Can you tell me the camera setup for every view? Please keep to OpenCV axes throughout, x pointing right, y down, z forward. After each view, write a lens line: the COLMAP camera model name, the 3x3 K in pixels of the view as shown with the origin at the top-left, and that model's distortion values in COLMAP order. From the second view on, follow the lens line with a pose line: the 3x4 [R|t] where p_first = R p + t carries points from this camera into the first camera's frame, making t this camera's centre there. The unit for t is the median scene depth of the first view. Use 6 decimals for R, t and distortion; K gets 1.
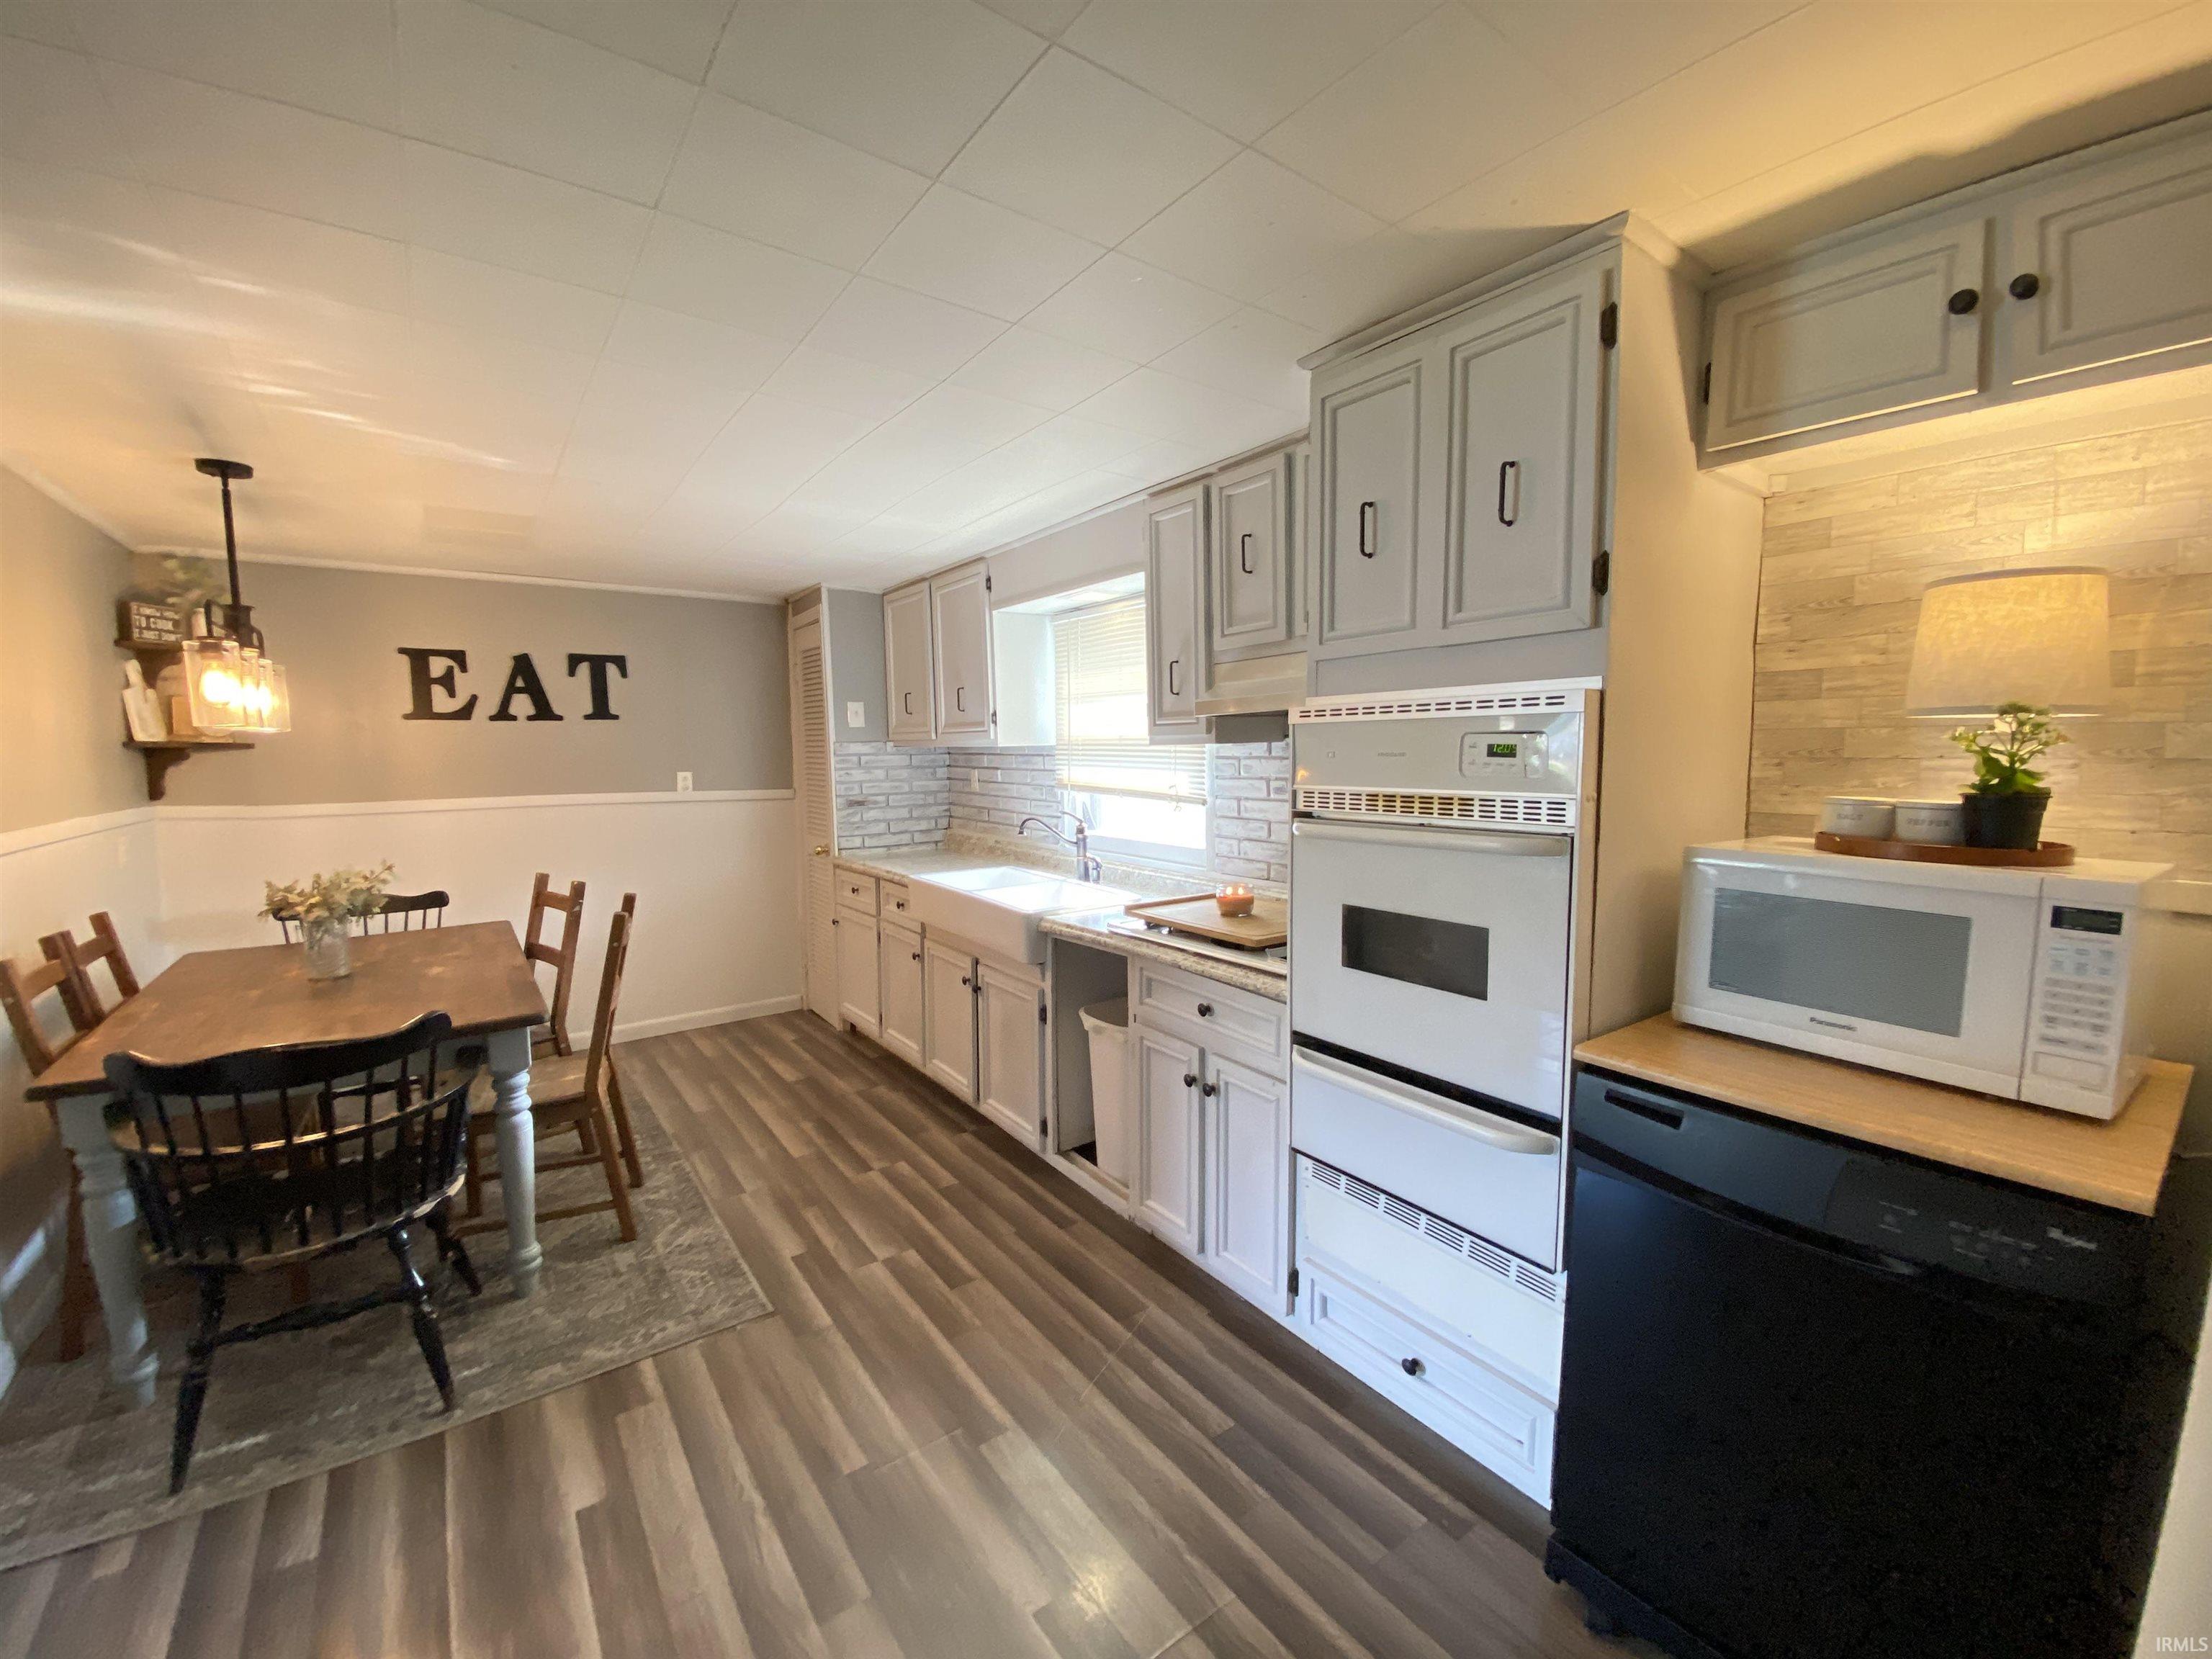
lens RADIAL K [[891.3, 0, 1112.5], [0, 891.3, 830.7], [0, 0, 1]] dist [0.021859, -0.020623]
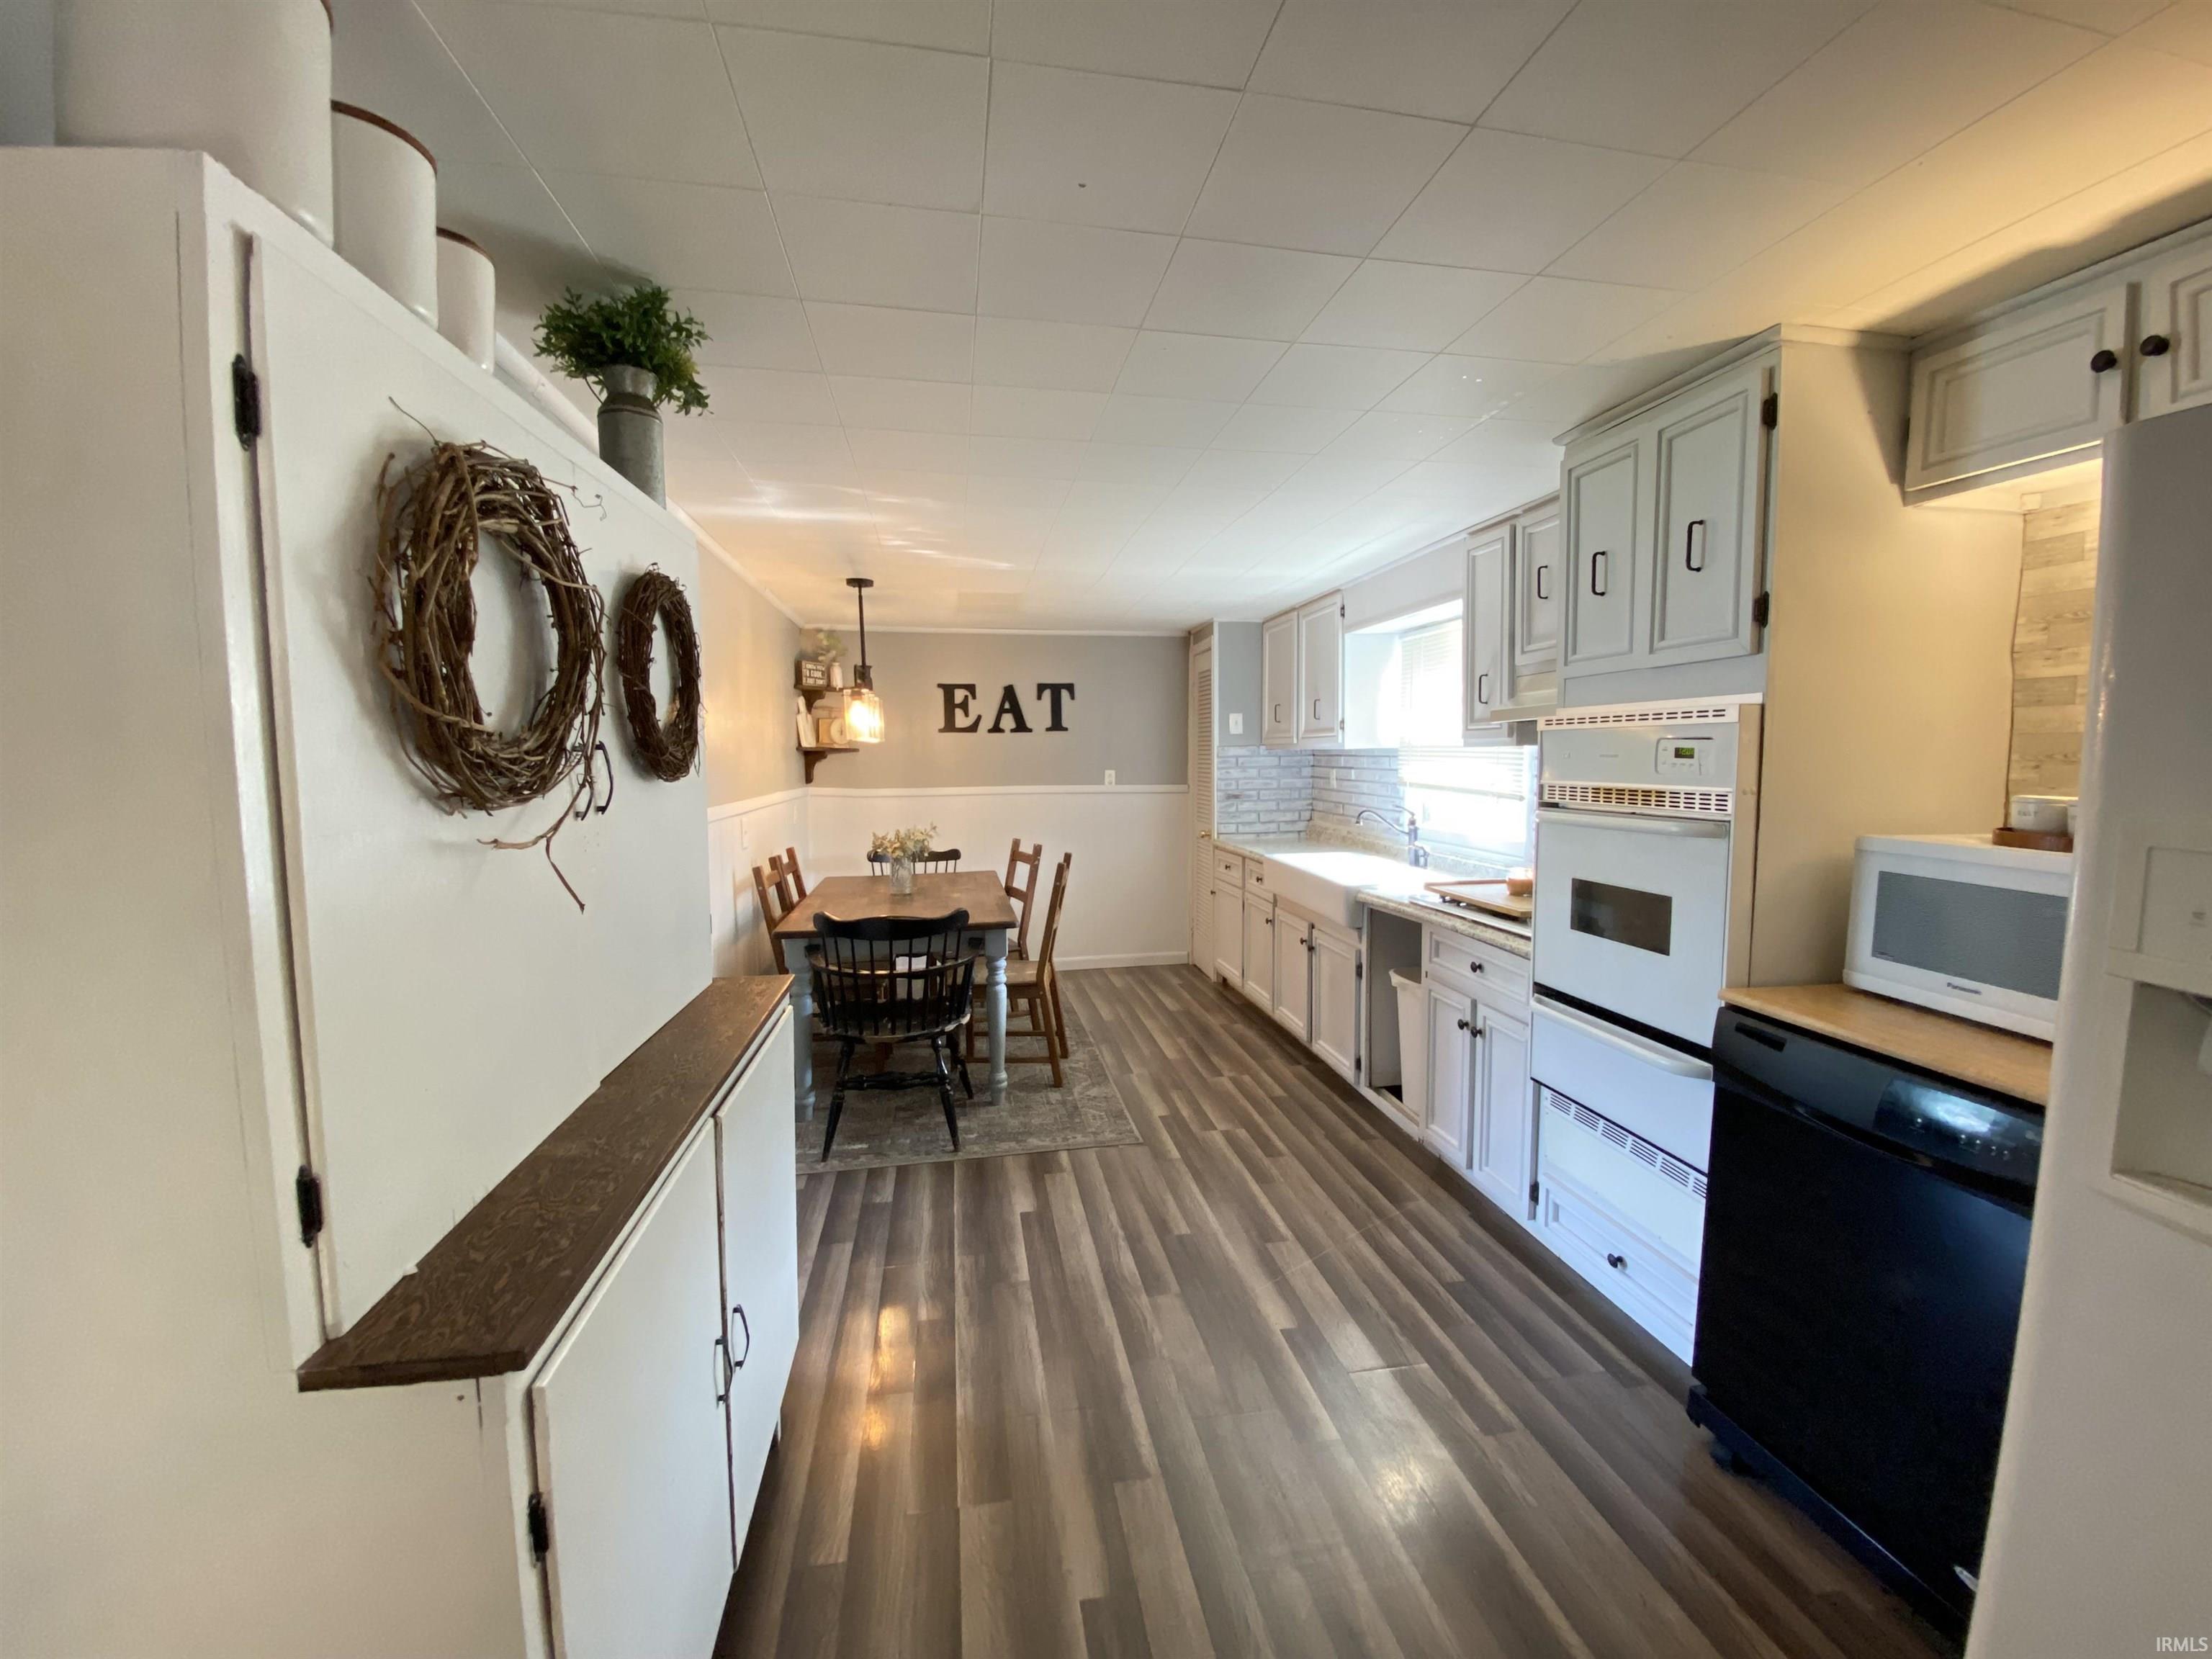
lens RADIAL K [[891.3, 0, 1114.5], [0, 891.3, 819.5], [0, 0, 1]] dist [0.021859, -0.020623]
pose [[0.899153, 0.032498, -0.436426, 0.232704], [-0.039274, 0.999207, -0.006510, 0.035459], [0.435868, 0.022993, 0.899717, -0.393305]]
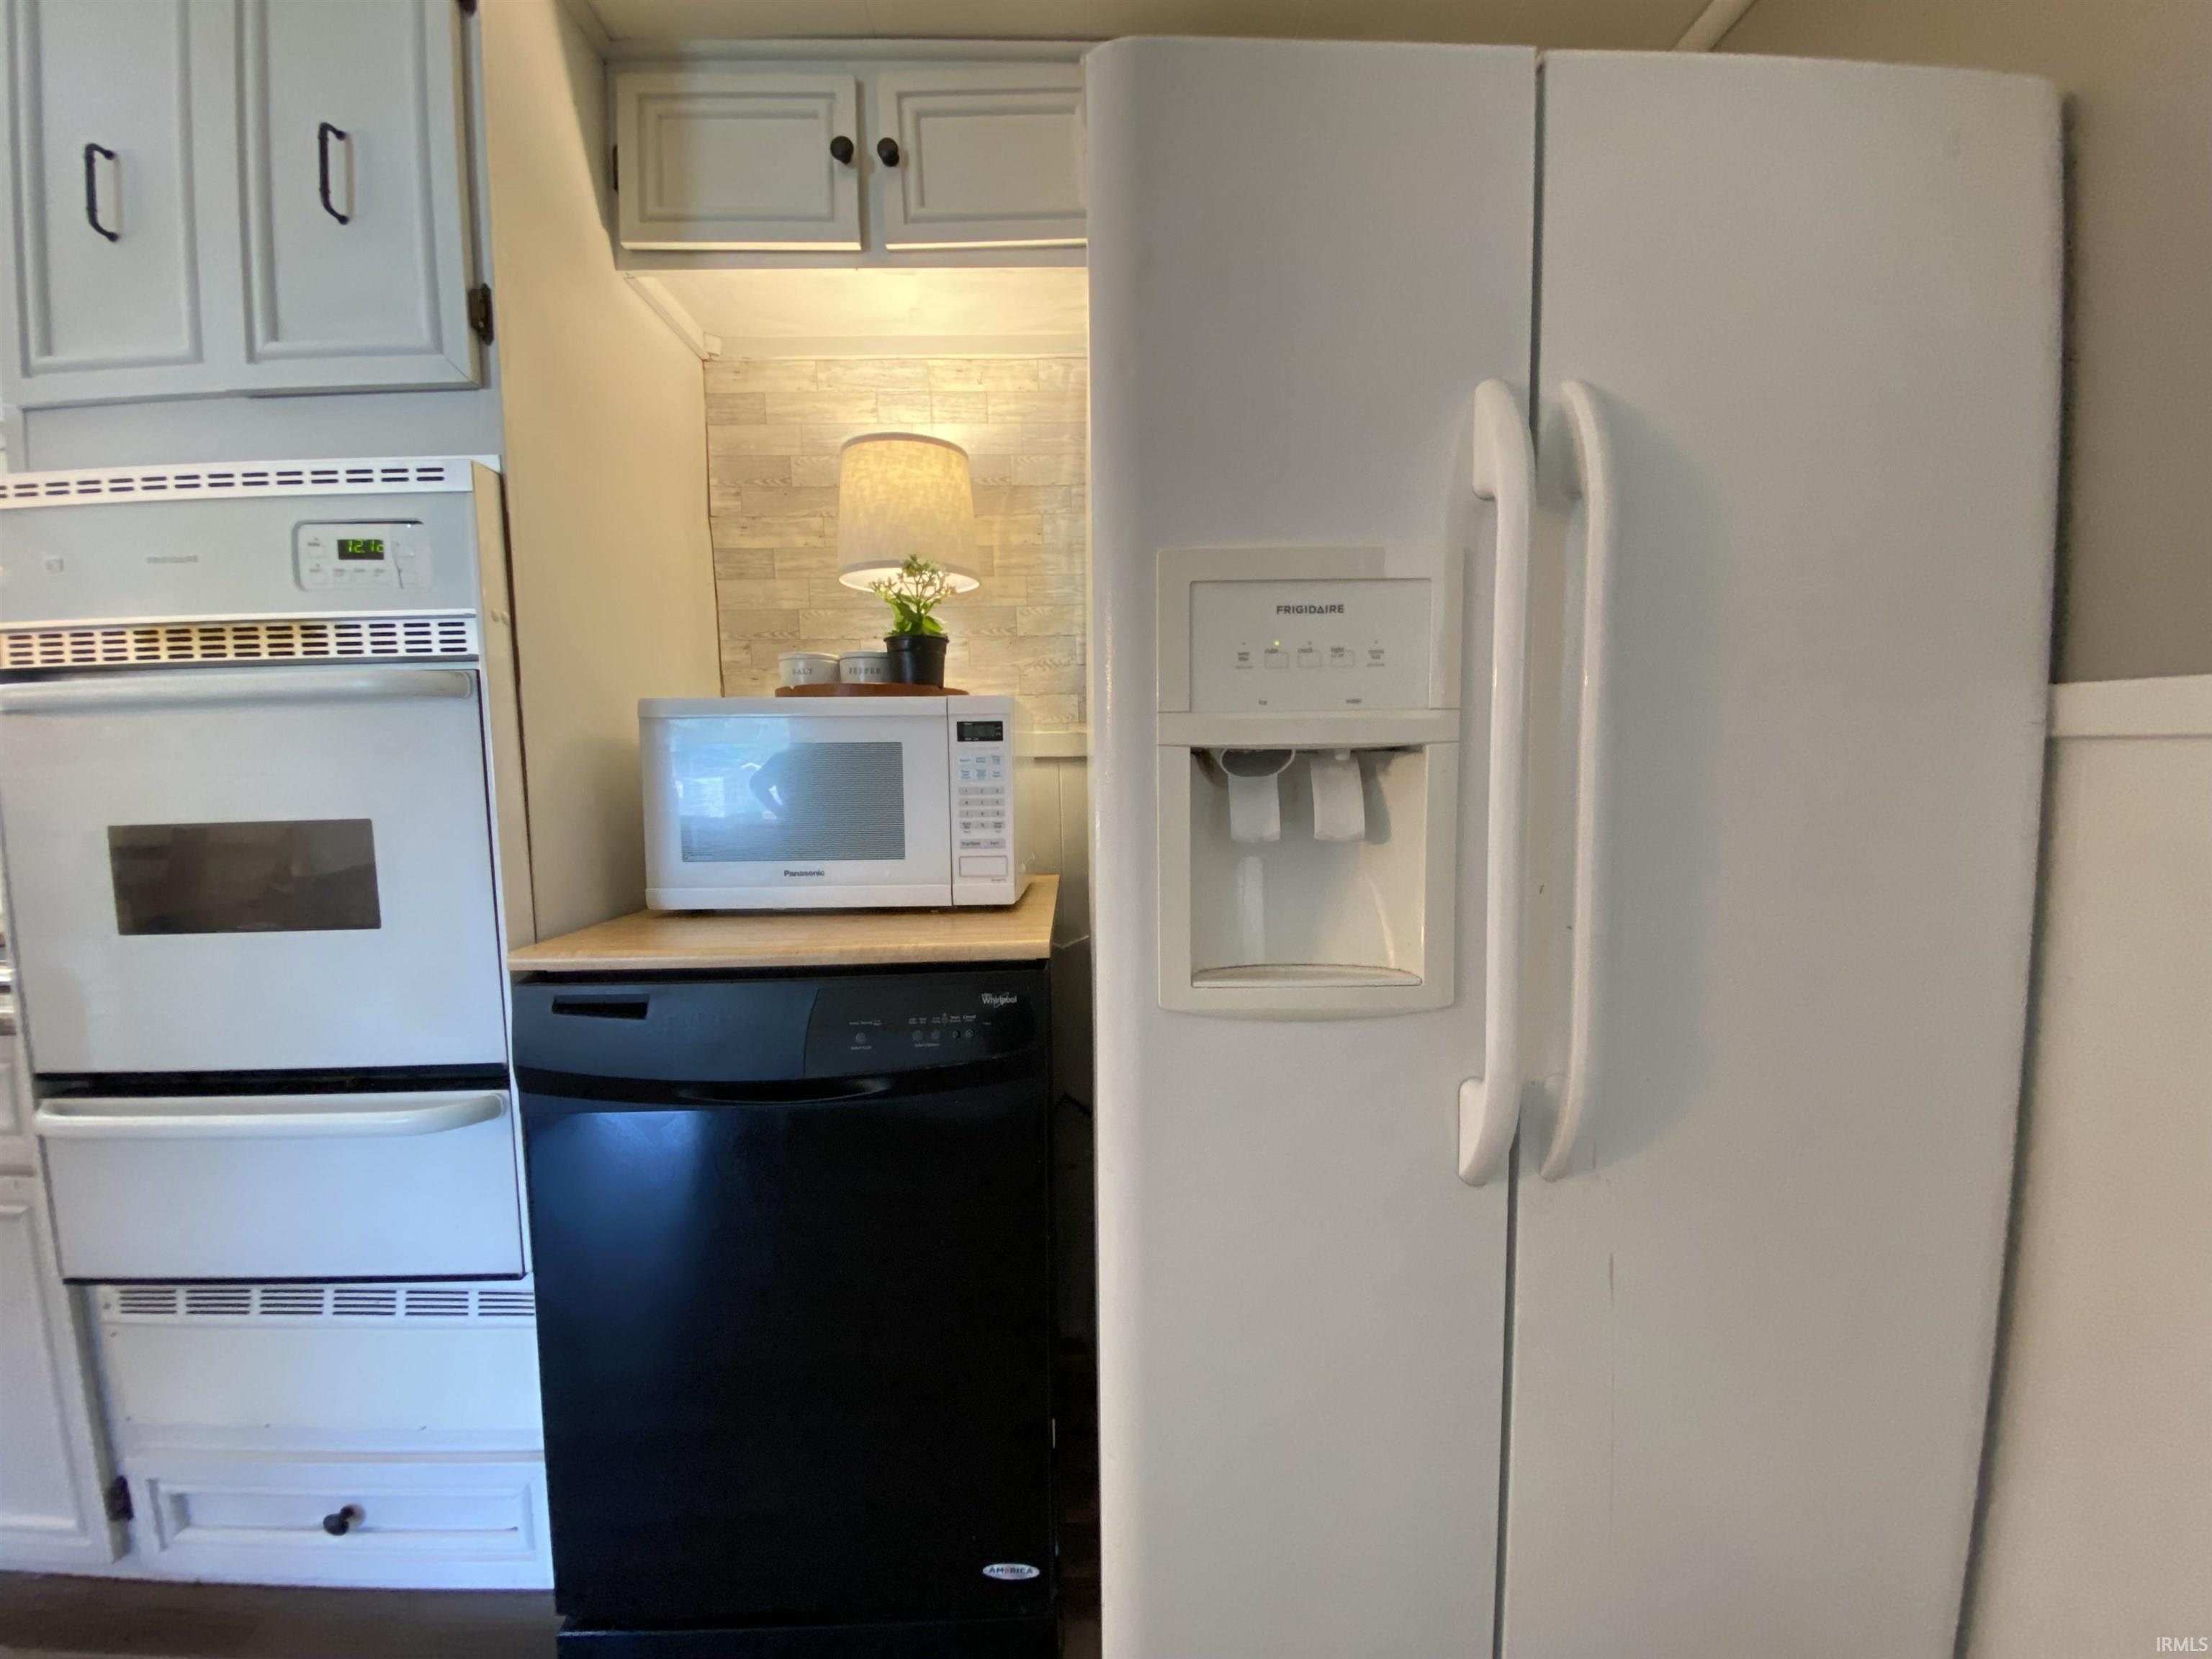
lens RADIAL K [[891.3, 0, 1100.4], [0, 891.3, 832.8], [0, 0, 1]] dist [0.021859, -0.020623]
pose [[0.573887, -0.074283, 0.815559, 0.163913], [0.092981, 0.995348, 0.025230, 0.134177], [-0.813639, 0.061352, 0.578124, 0.149004]]
